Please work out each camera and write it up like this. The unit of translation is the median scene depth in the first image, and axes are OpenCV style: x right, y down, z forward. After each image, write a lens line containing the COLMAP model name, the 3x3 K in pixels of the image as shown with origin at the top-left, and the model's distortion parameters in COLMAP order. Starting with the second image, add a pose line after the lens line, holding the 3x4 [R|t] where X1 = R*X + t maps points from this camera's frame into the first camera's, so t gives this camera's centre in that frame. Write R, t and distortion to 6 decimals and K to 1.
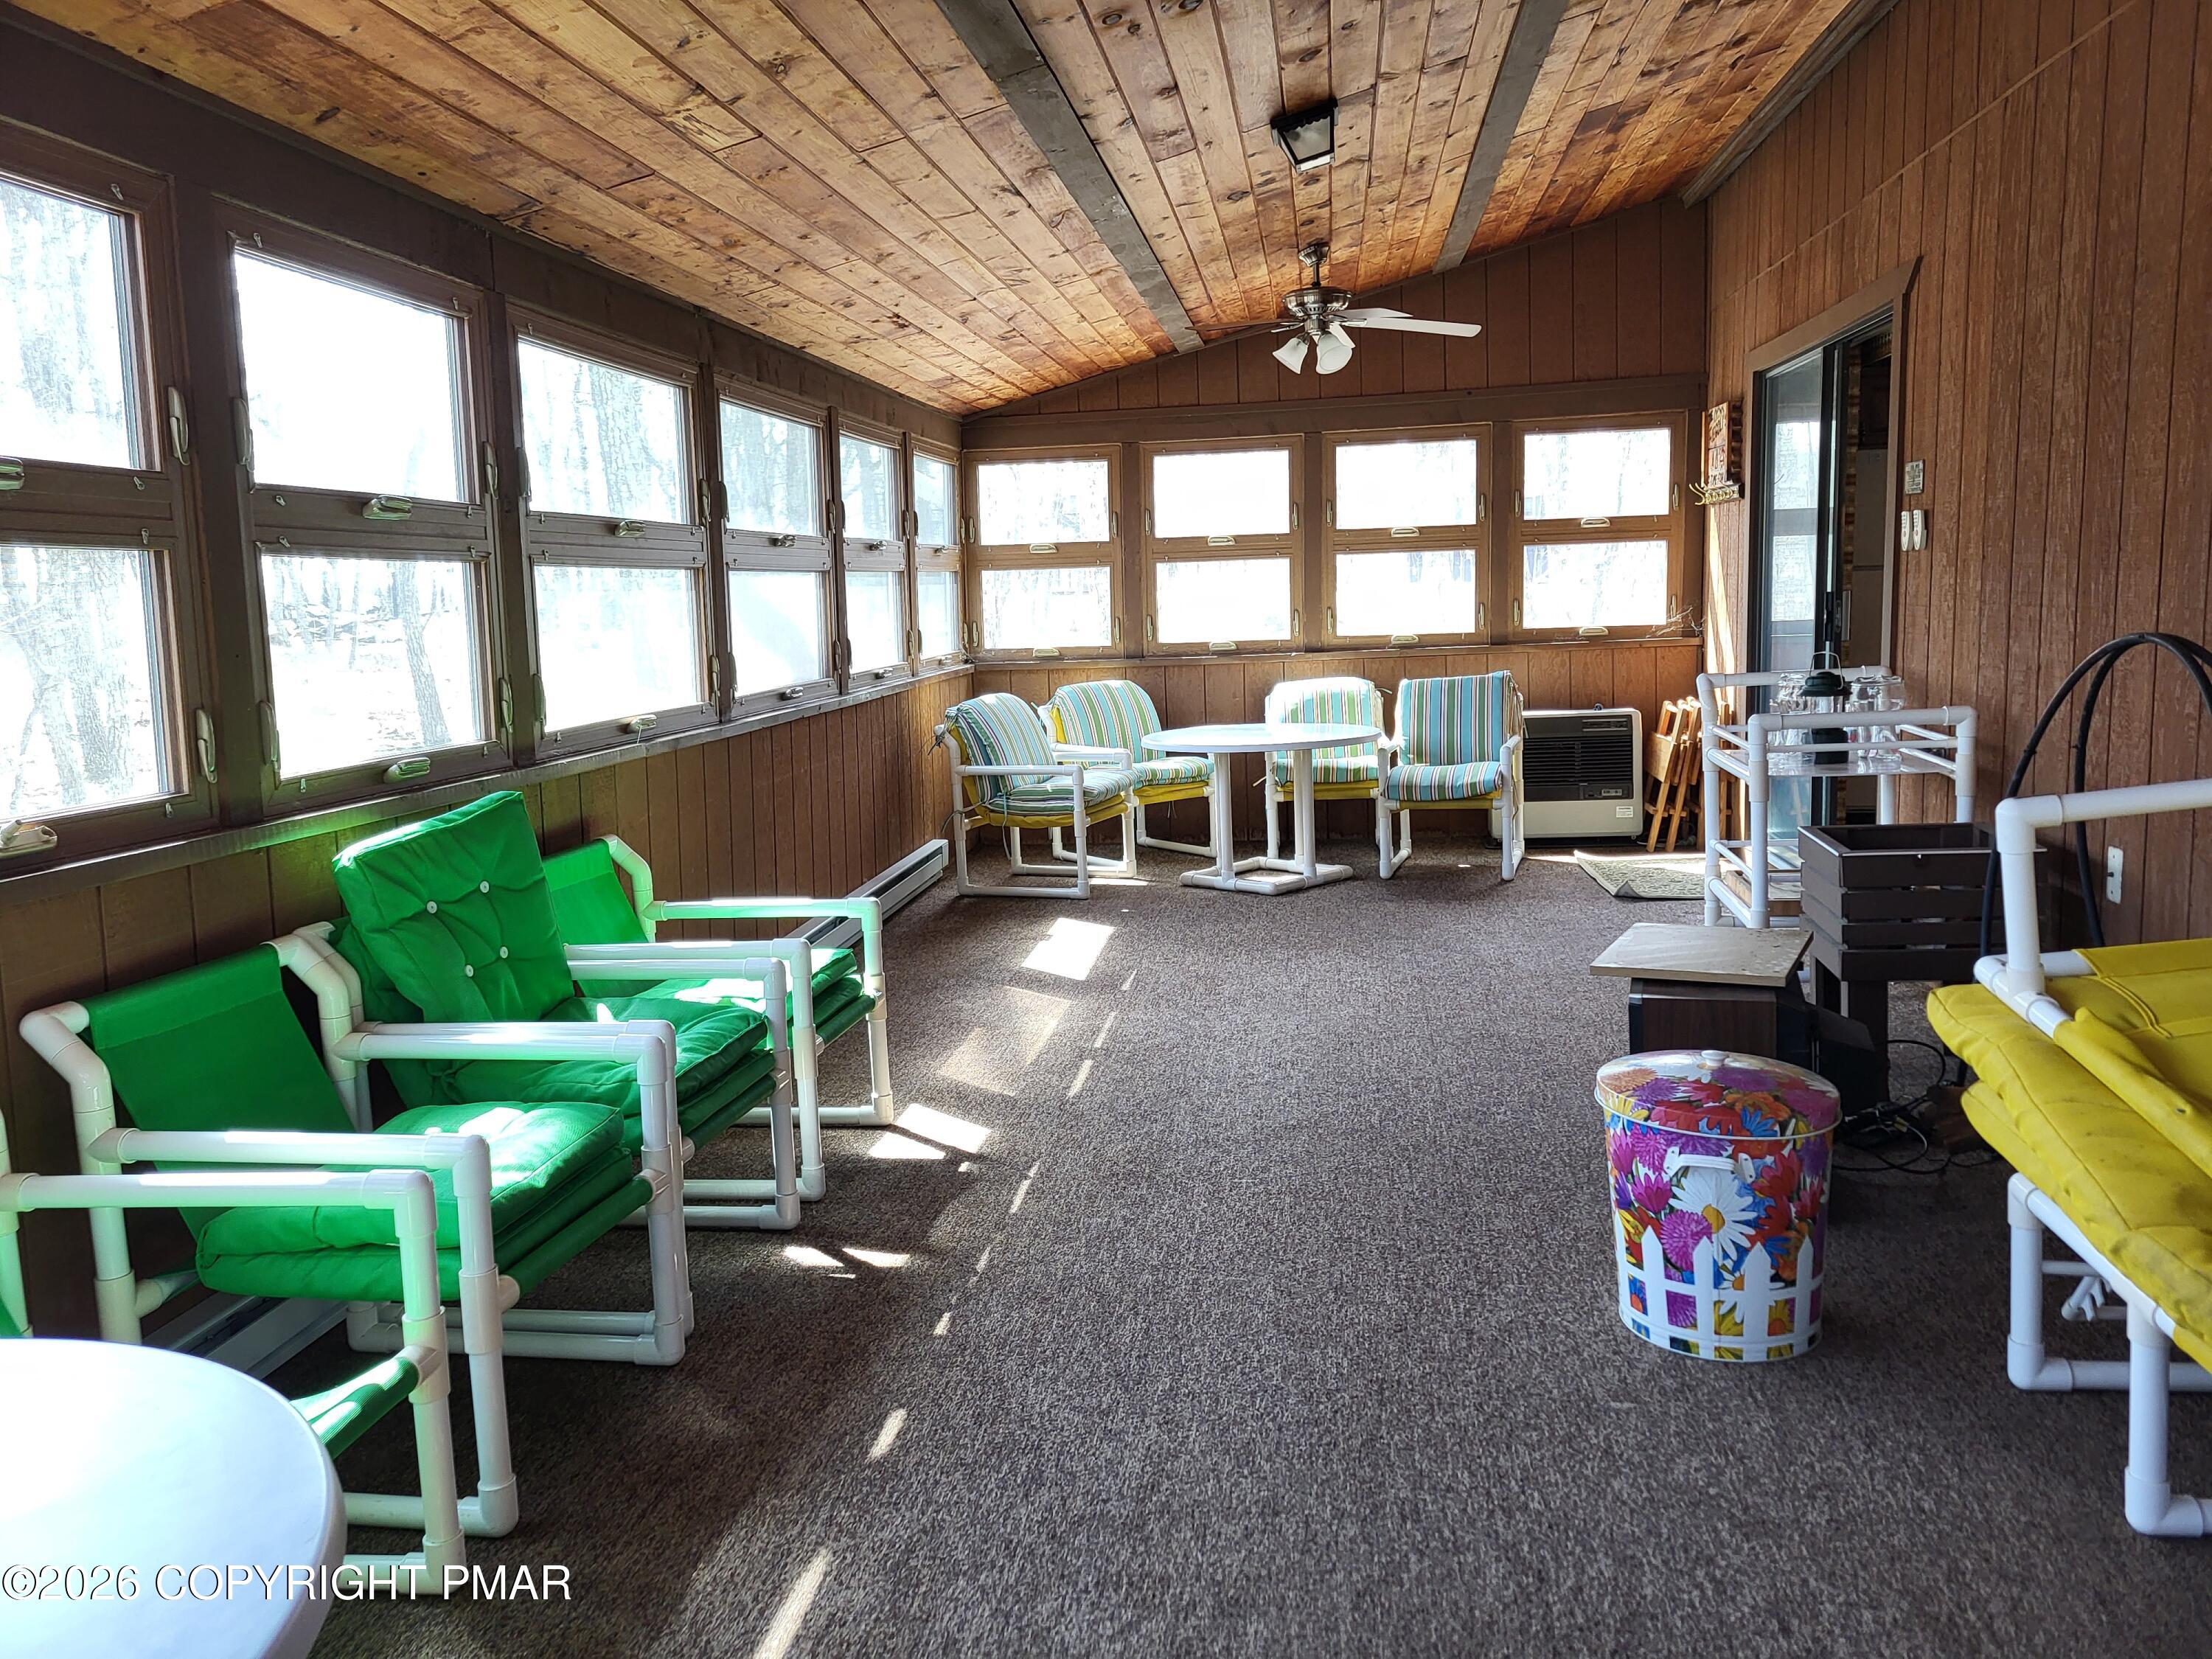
lens RADIAL K [[1663.9, 0, 1110.2], [0, 1663.9, 783.0], [0, 0, 1]] dist [0.060918, -0.021412]
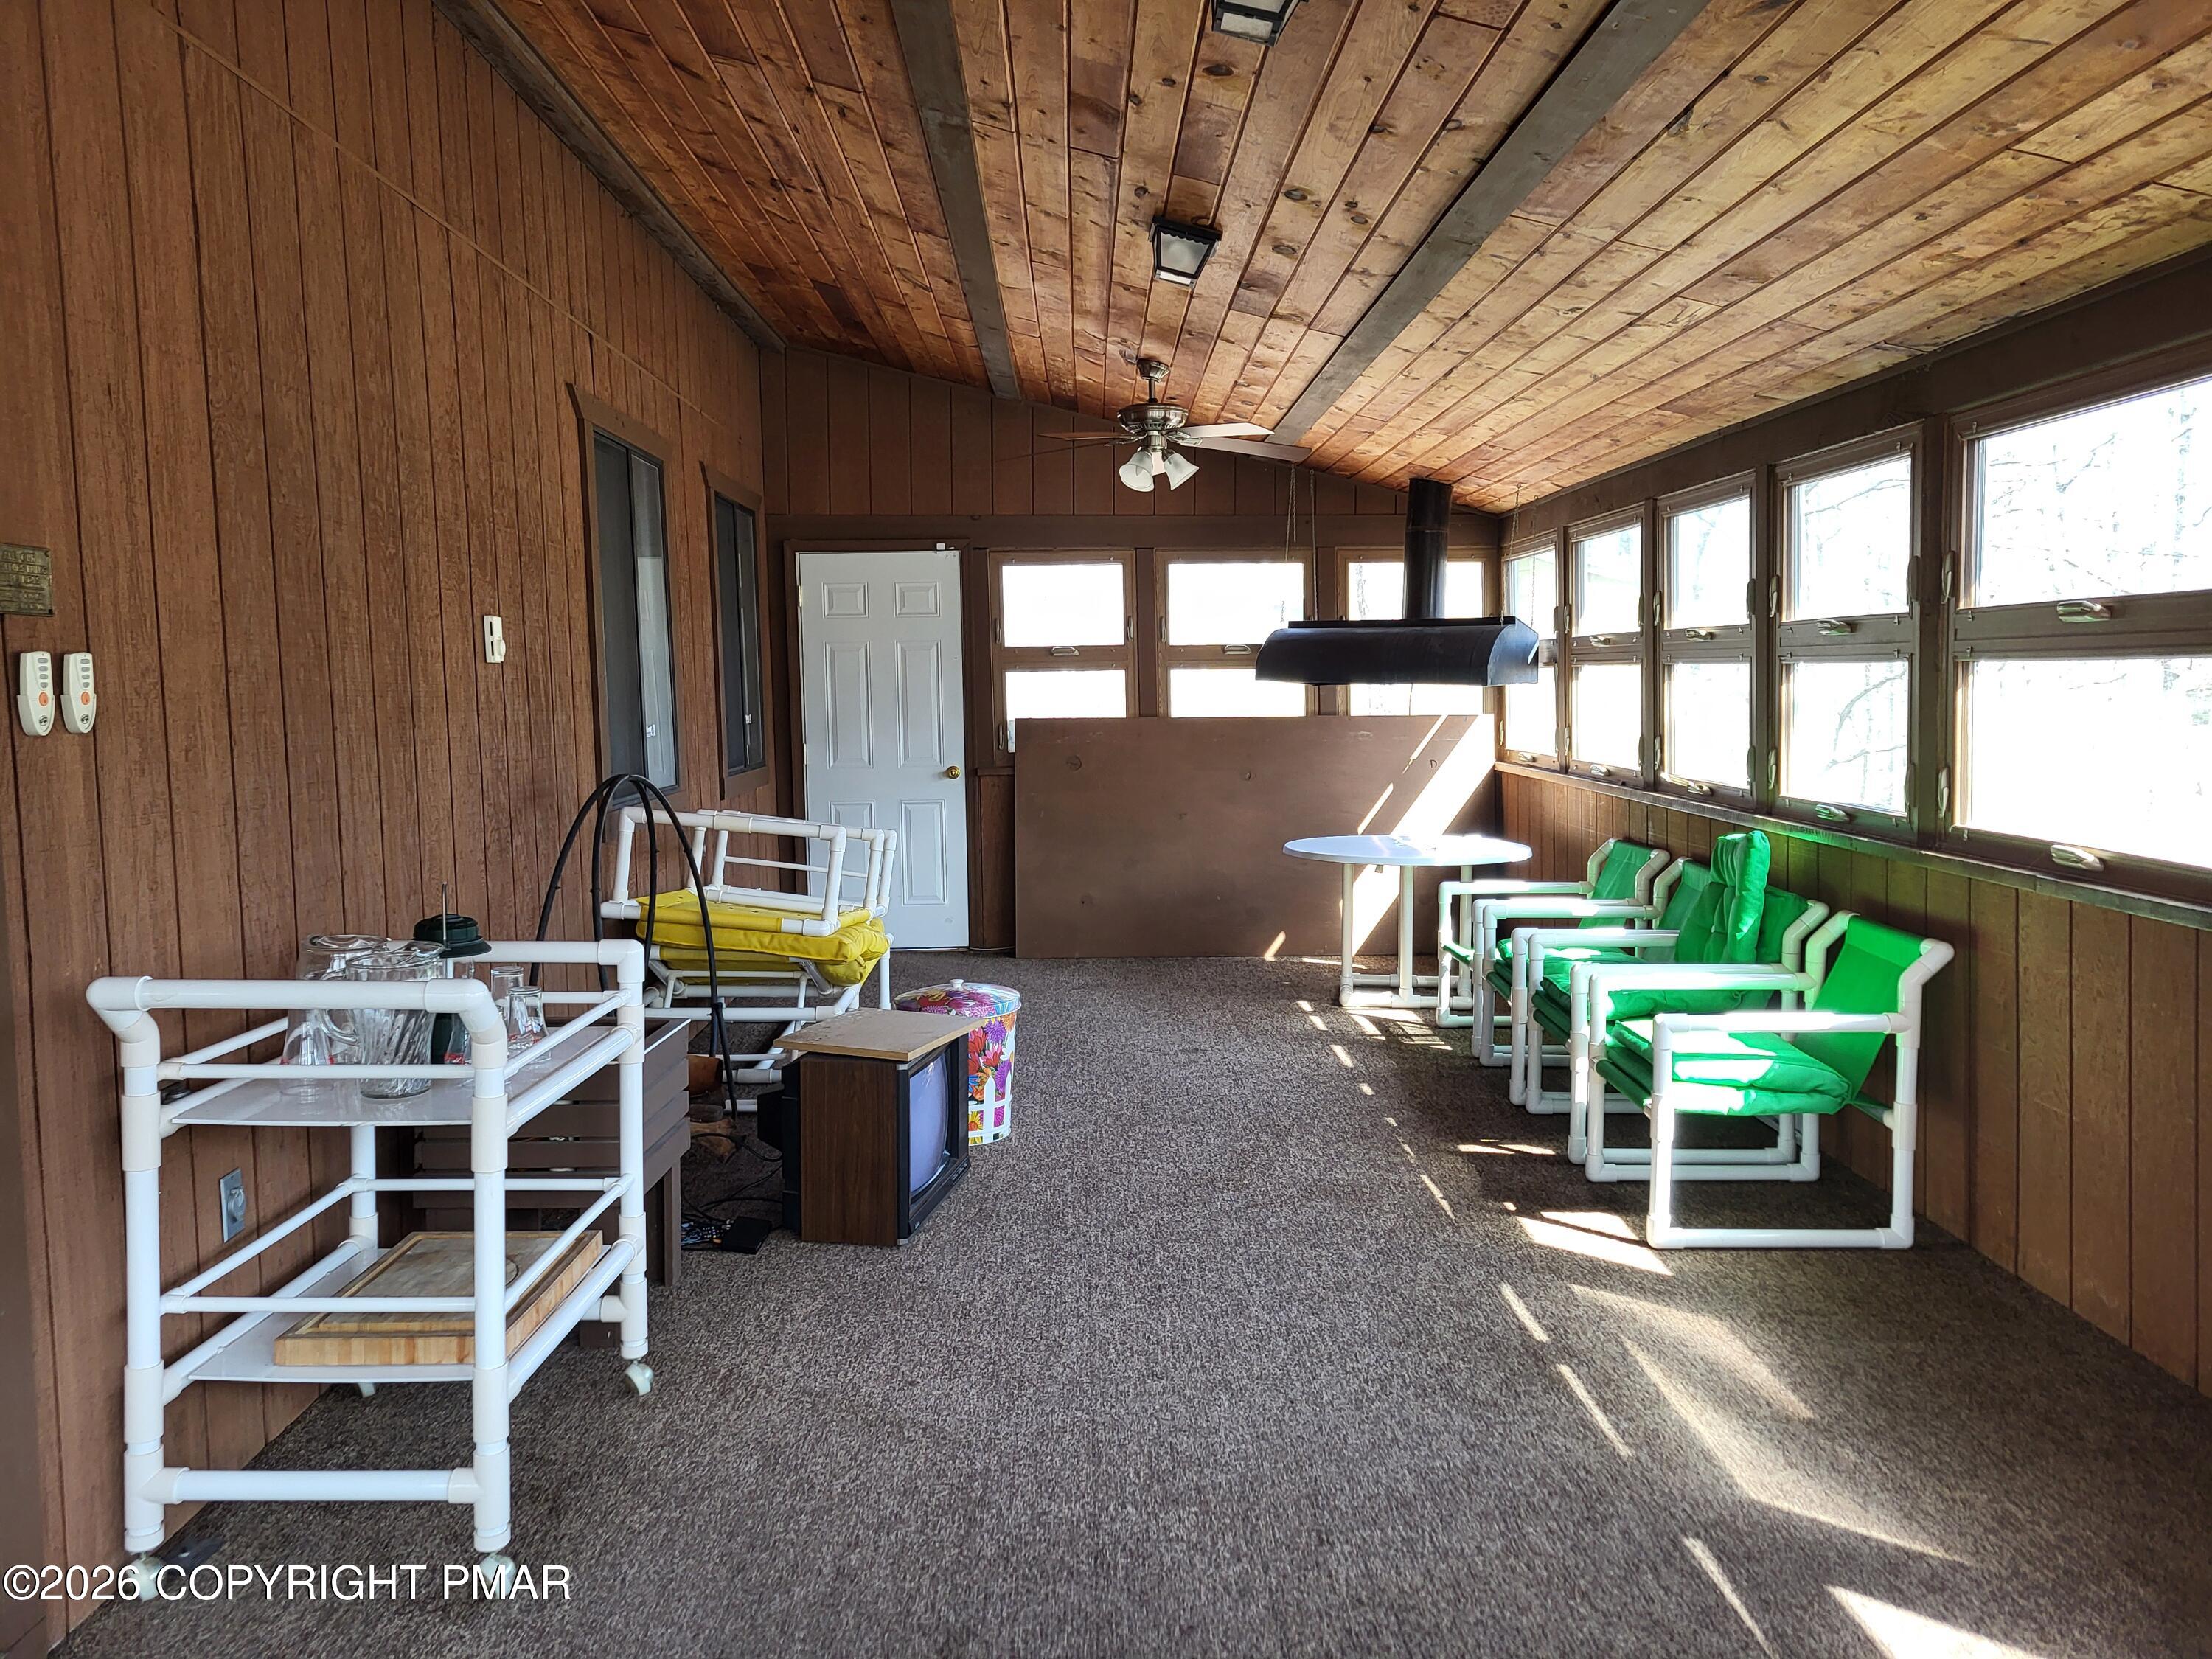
lens RADIAL K [[1663.9, 0, 1110.2], [0, 1663.9, 783.0], [0, 0, 1]] dist [0.060918, -0.021412]
pose [[-0.985913, 0.056520, -0.157422, 0.329693], [0.027560, 0.983208, 0.180397, -0.256753], [0.164974, 0.173517, -0.970915, 1.920173]]
